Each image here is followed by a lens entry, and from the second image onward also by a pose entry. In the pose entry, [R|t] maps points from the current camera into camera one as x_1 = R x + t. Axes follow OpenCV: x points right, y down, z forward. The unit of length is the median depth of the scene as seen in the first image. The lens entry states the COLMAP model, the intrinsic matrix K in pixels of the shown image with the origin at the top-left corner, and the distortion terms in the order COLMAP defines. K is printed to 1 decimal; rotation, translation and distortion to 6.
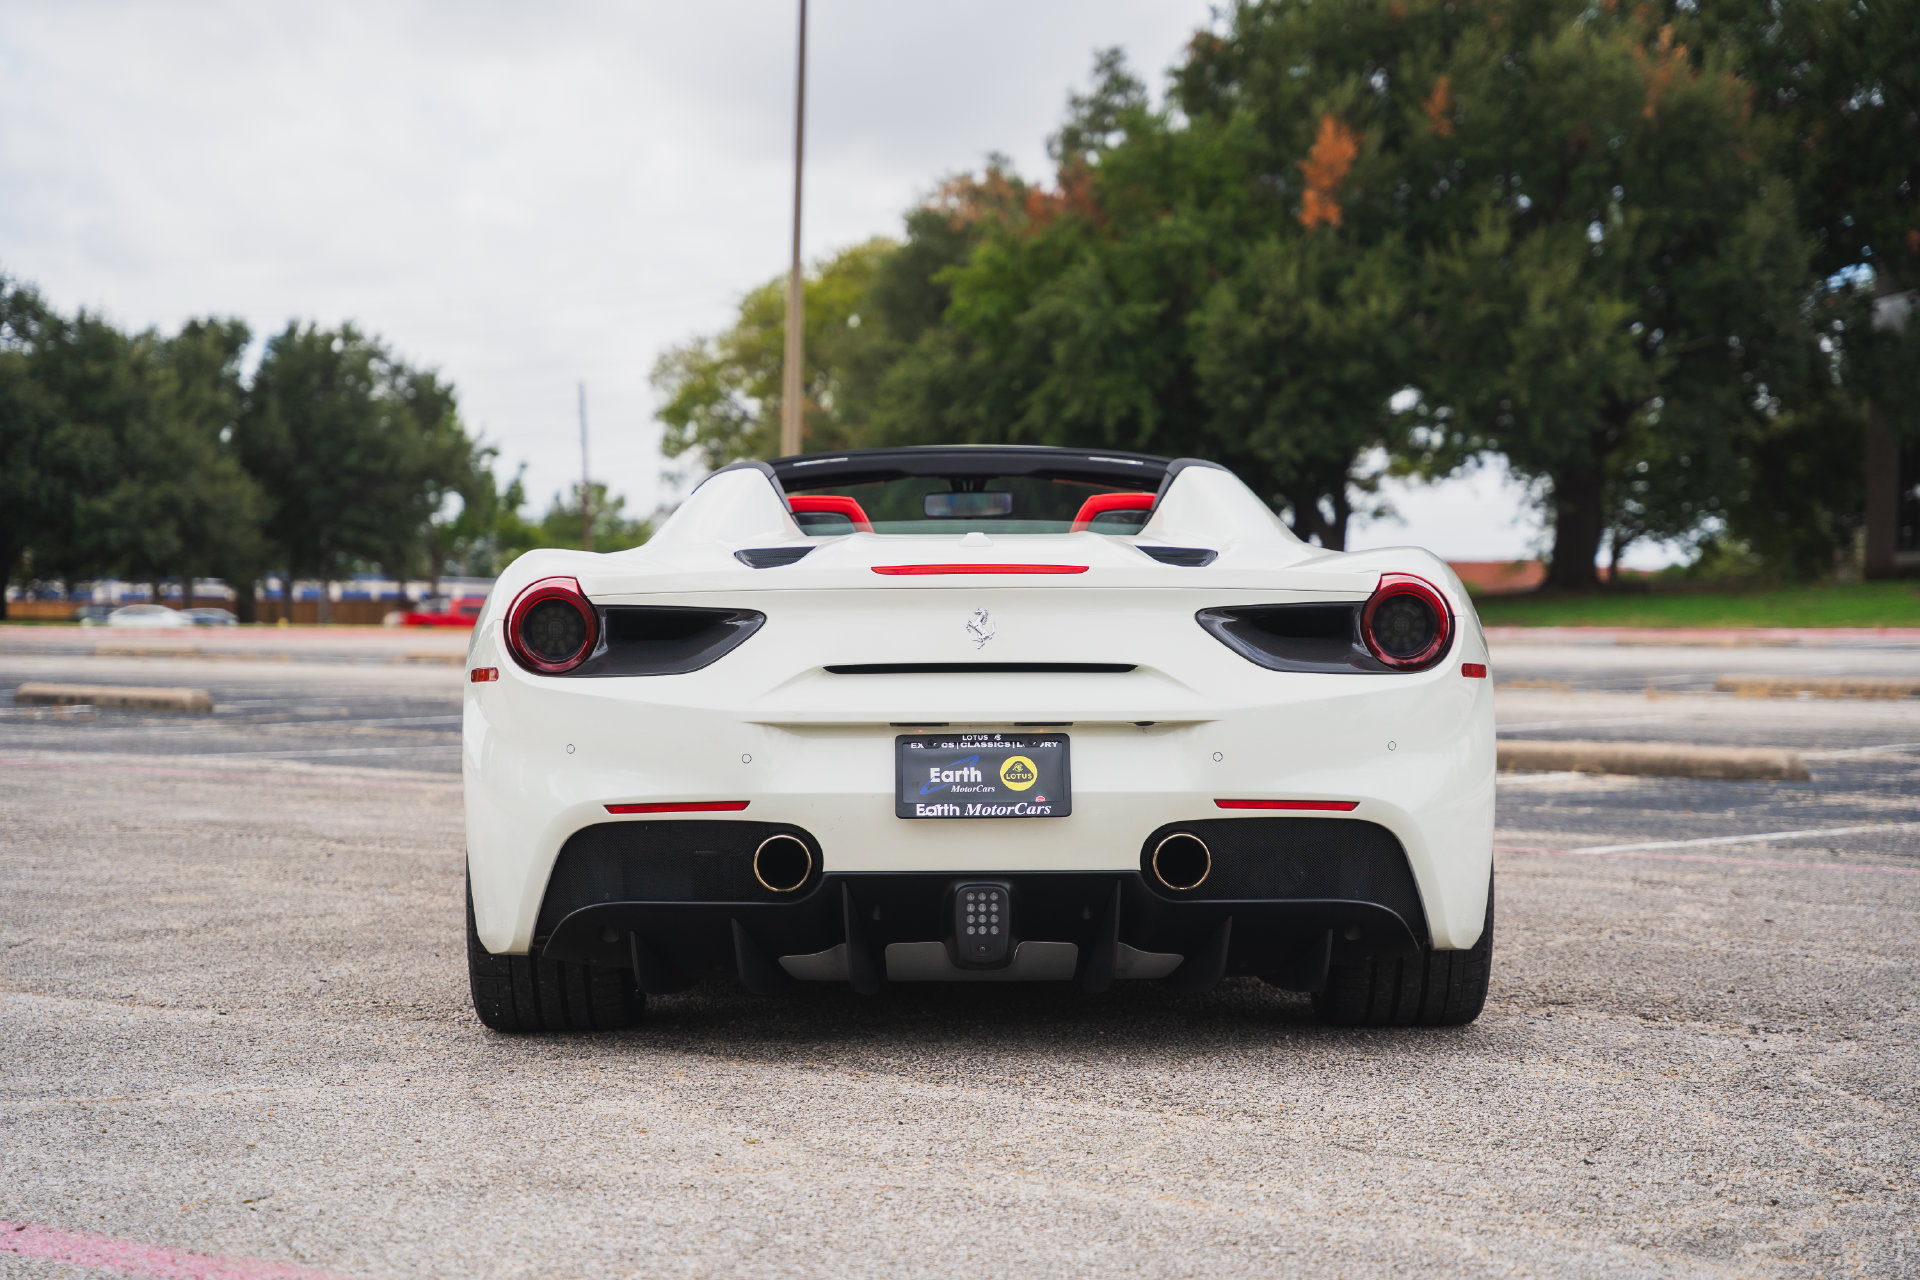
lens RADIAL K [[3734.3, 0, 958.9], [0, 3734.3, 657.1], [0, 0, 1]] dist [0.280864, 0.367769]
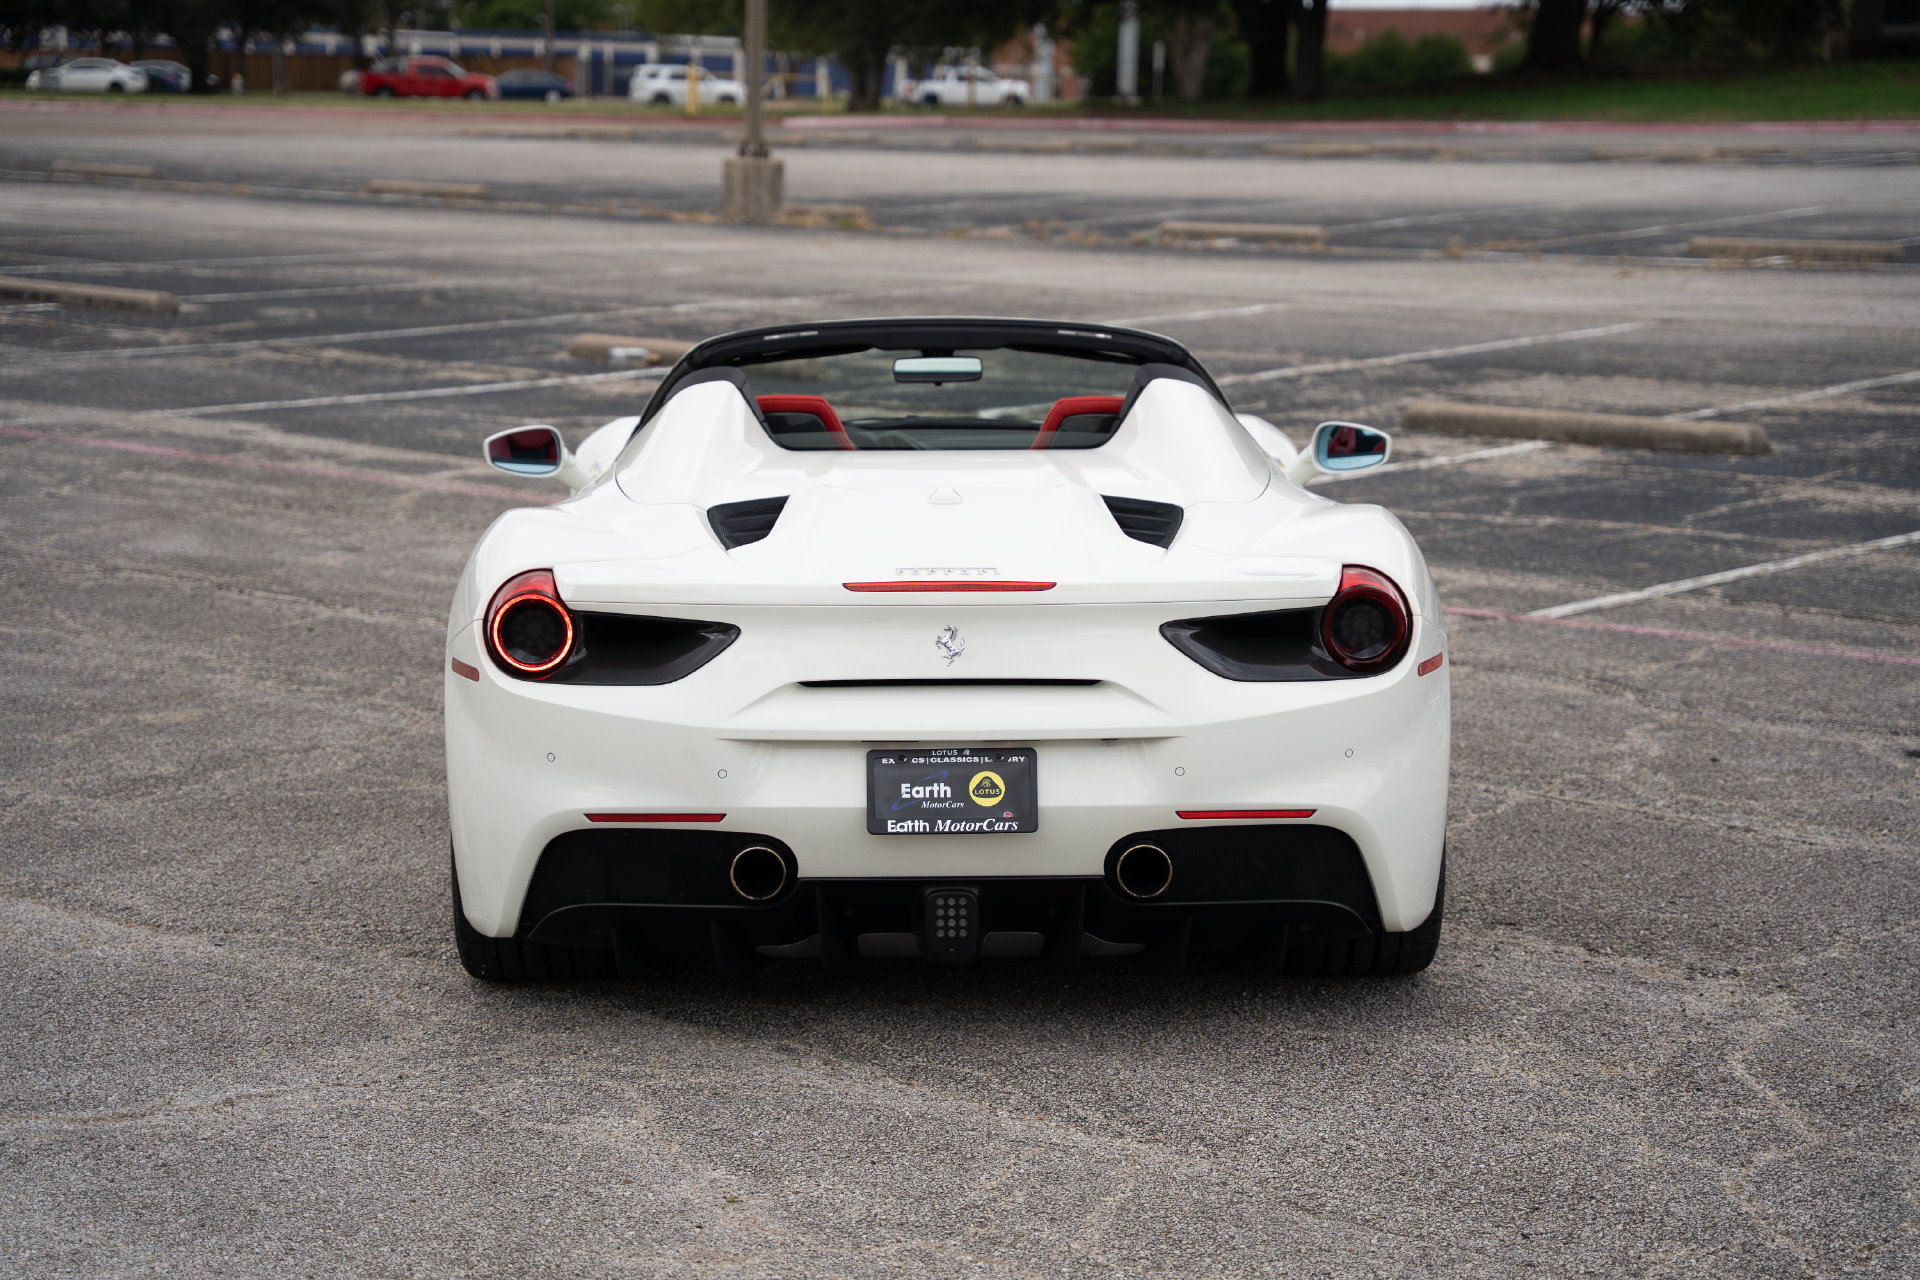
lens RADIAL K [[3734.3, 0, 958.9], [0, 3734.3, 657.1], [0, 0, 1]] dist [0.280864, 0.367769]
pose [[0.999968, -0.001037, 0.007890, 0.000189], [-0.000158, 0.988694, 0.149948, -0.158184], [-0.007956, -0.149944, 0.988662, -0.013813]]
